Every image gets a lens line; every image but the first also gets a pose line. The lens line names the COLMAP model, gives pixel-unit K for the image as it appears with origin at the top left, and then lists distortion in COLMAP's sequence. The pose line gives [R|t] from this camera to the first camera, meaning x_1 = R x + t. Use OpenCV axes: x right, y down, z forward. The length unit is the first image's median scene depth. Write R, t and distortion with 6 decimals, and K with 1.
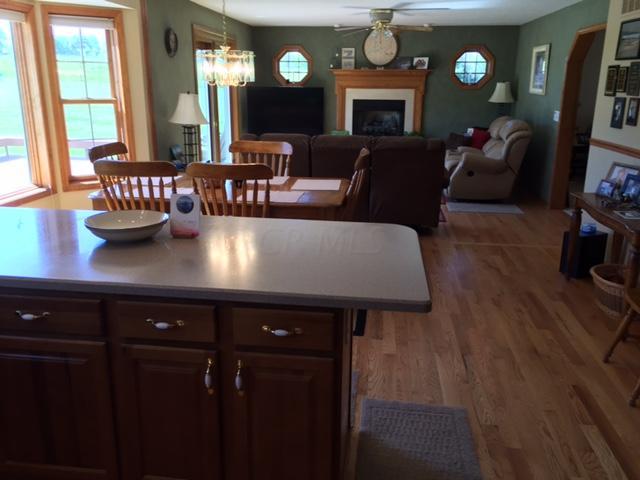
lens RADIAL K [[548.0, 0, 316.1], [0, 548.0, 239.1], [0, 0, 1]] dist [0.069661, -0.101387]
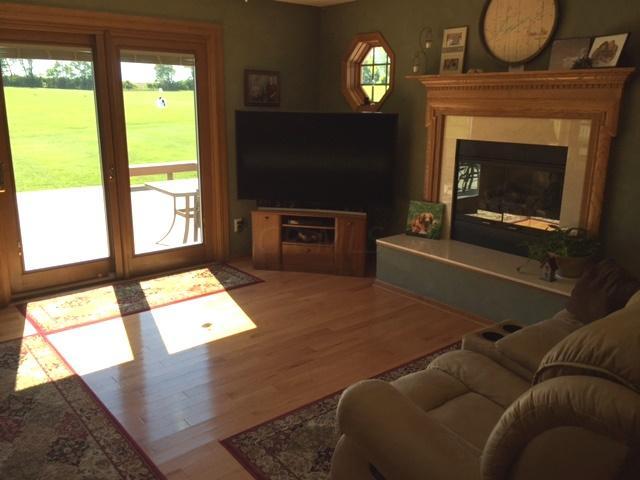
lens RADIAL K [[548.0, 0, 315.3], [0, 548.0, 242.5], [0, 0, 1]] dist [0.069661, -0.101387]
pose [[0.720271, 0.170699, -0.672362, 0.568062], [-0.191322, 0.980541, 0.043985, -0.308591], [0.666787, 0.096956, 0.738914, 1.088515]]
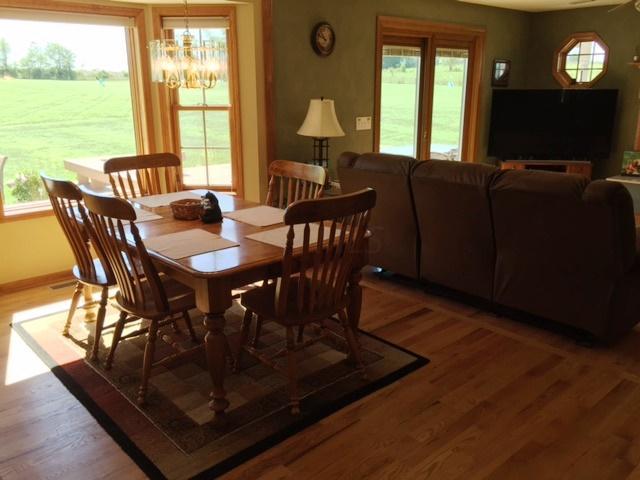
lens RADIAL K [[548.0, 0, 314.5], [0, 548.0, 242.6], [0, 0, 1]] dist [0.069661, -0.101387]
pose [[0.755145, 0.165025, -0.634447, 0.366395], [-0.167153, 0.984278, 0.057068, -0.107503], [0.633890, 0.062955, 0.770857, 0.407821]]
